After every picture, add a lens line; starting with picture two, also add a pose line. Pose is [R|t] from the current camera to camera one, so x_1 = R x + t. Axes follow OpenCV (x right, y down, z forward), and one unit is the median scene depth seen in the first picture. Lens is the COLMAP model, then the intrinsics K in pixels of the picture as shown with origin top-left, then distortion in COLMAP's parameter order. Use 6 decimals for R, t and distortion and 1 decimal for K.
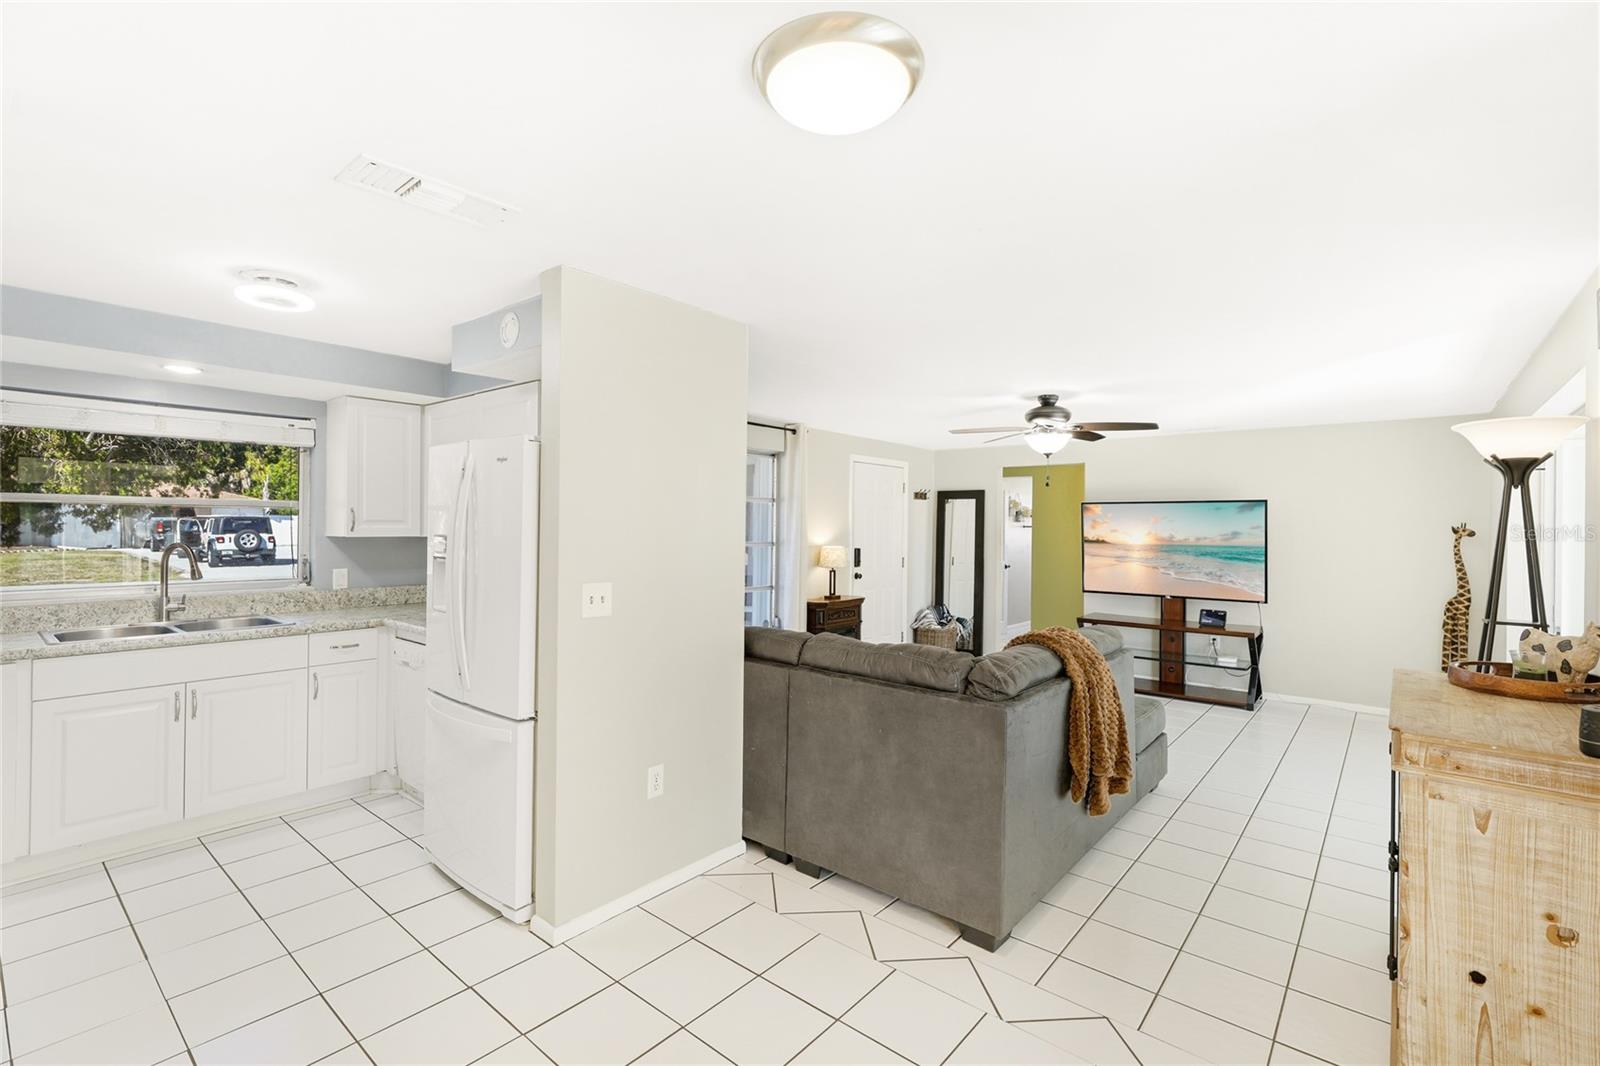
lens RADIAL K [[714.8, 0, 794.5], [0, 714.8, 523.1], [0, 0, 1]] dist [-0.000254, -0.000090]
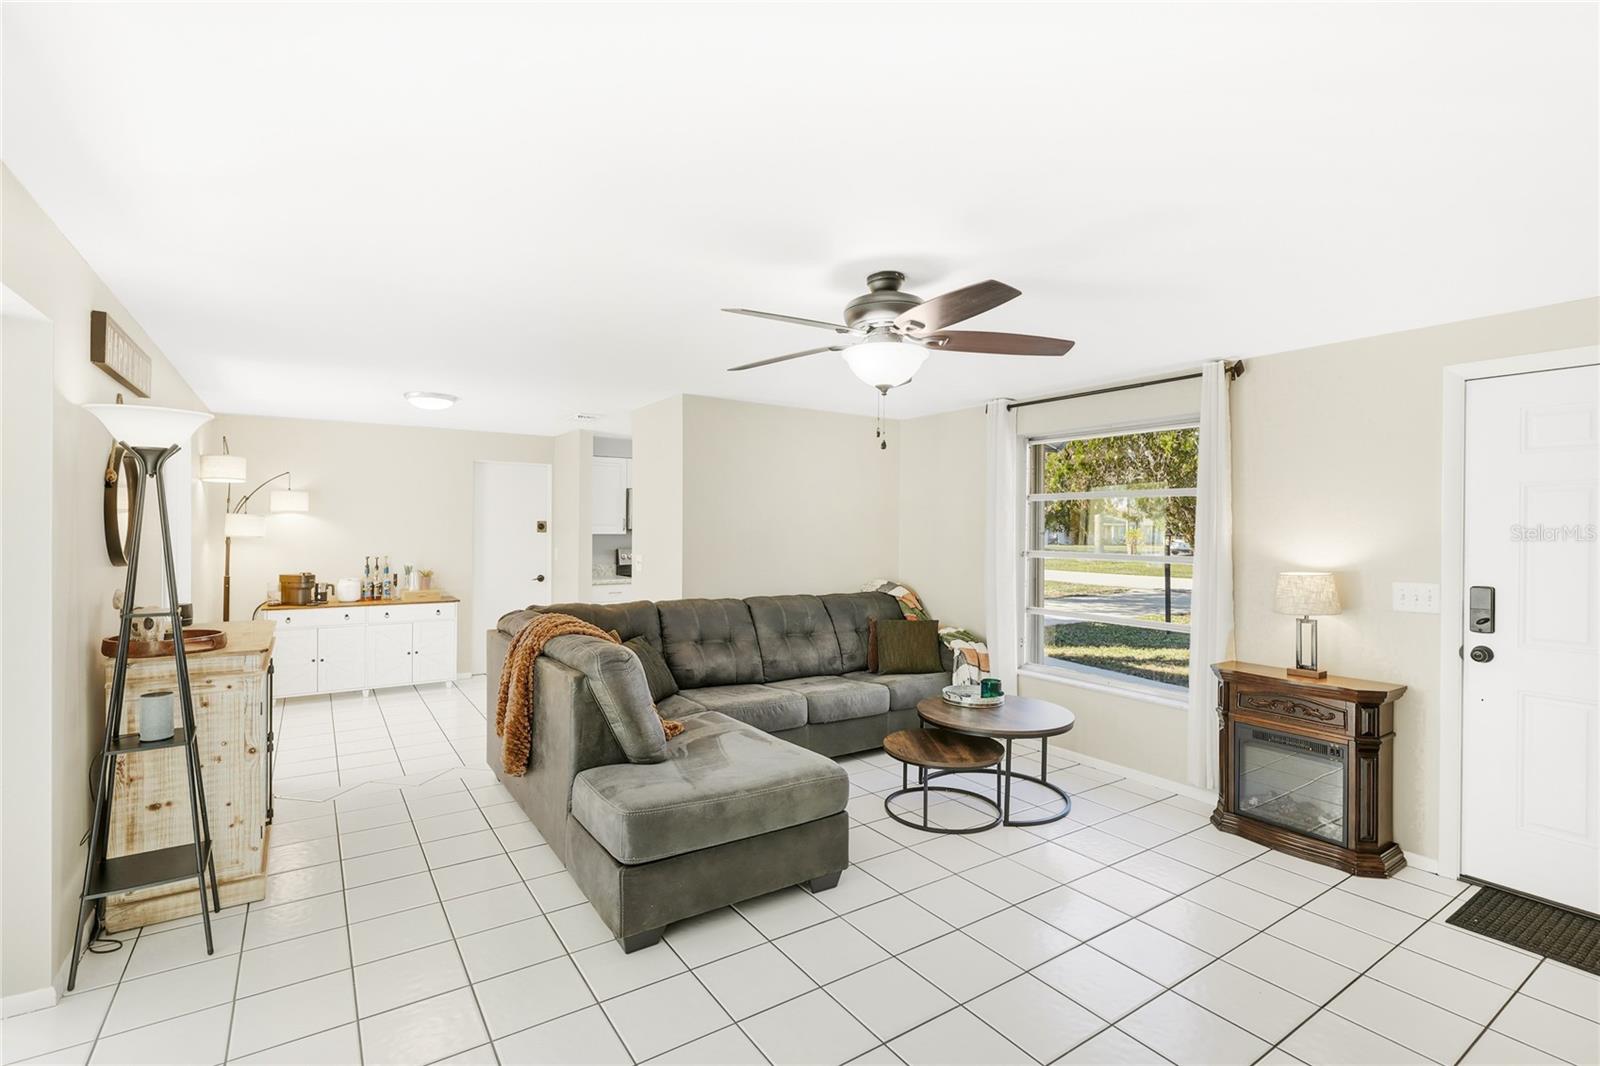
lens RADIAL K [[737.5, 0, 800.0], [0, 737.5, 533.0], [0, 0, 1]] dist [0.002106, 0.000215]
pose [[-0.274309, -0.006810, -0.961617, 0.647357], [-0.007741, 0.999958, -0.004873, 0.010458], [0.961610, 0.006108, -0.274351, 0.795893]]
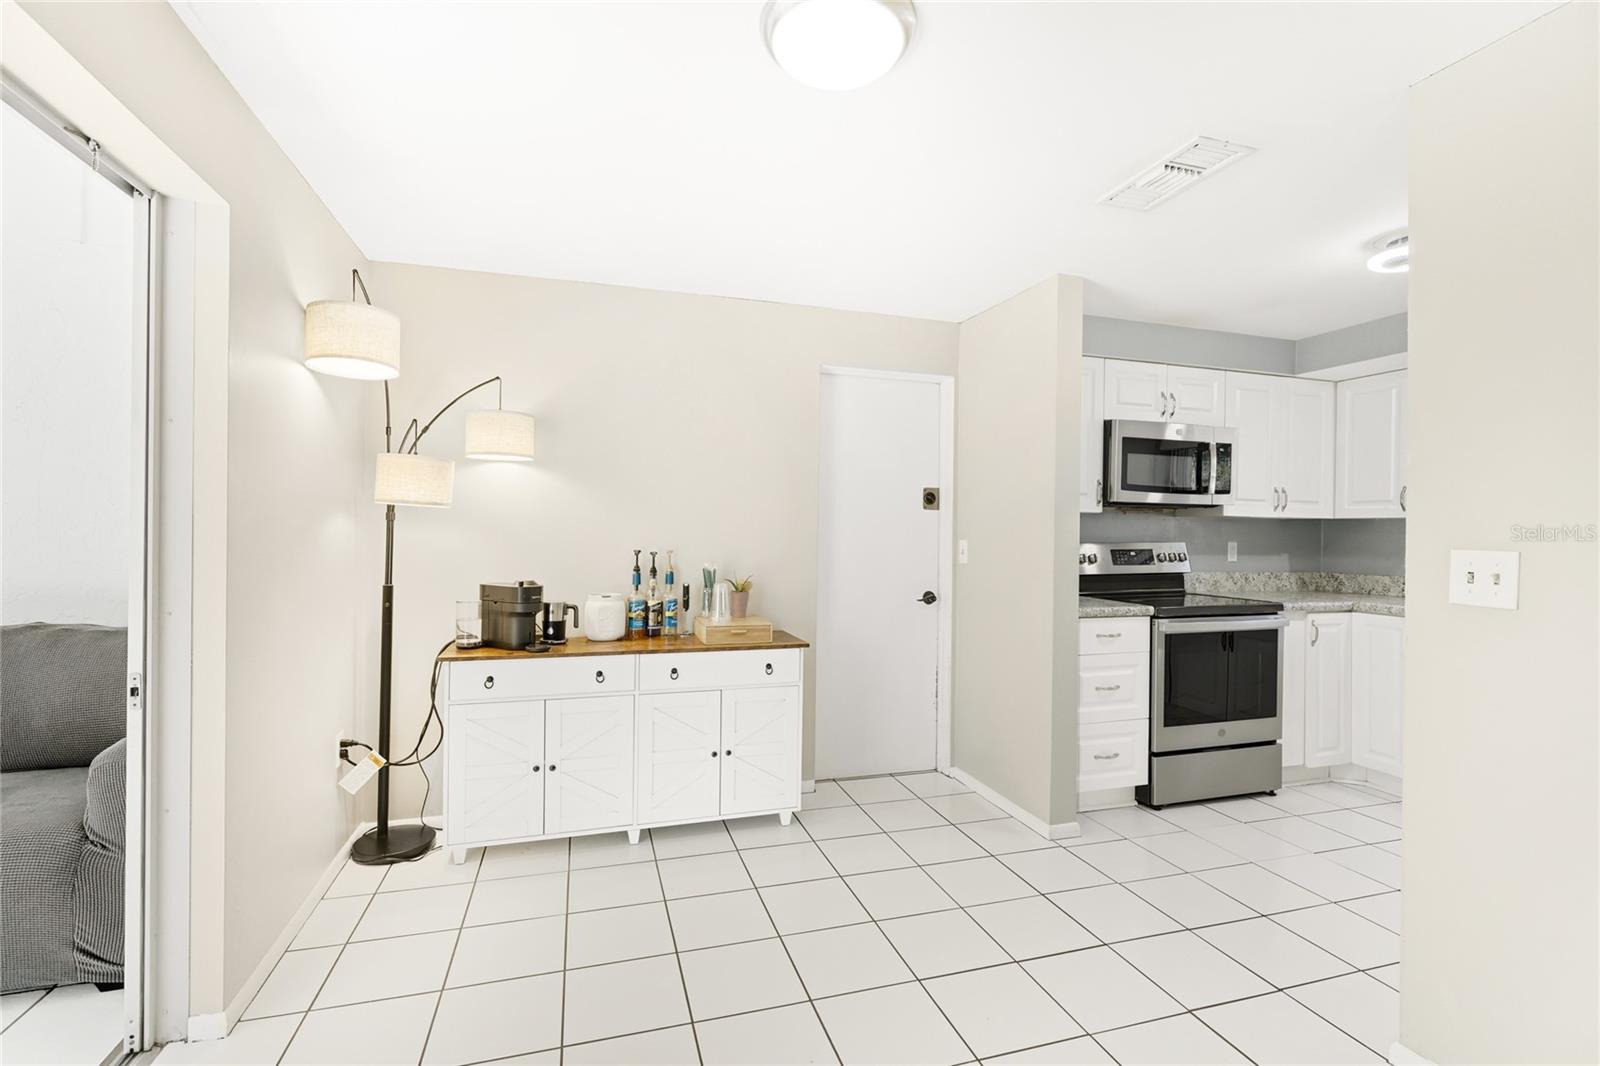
lens RADIAL K [[726.3, 0, 795.2], [0, 726.3, 531.4], [0, 0, 1]] dist [0.000356, 0.000184]
pose [[-0.544966, -0.016952, -0.838287, 0.215995], [-0.014318, 0.999838, -0.010910, 0.032486], [0.838336, 0.006057, -0.545121, 0.332349]]
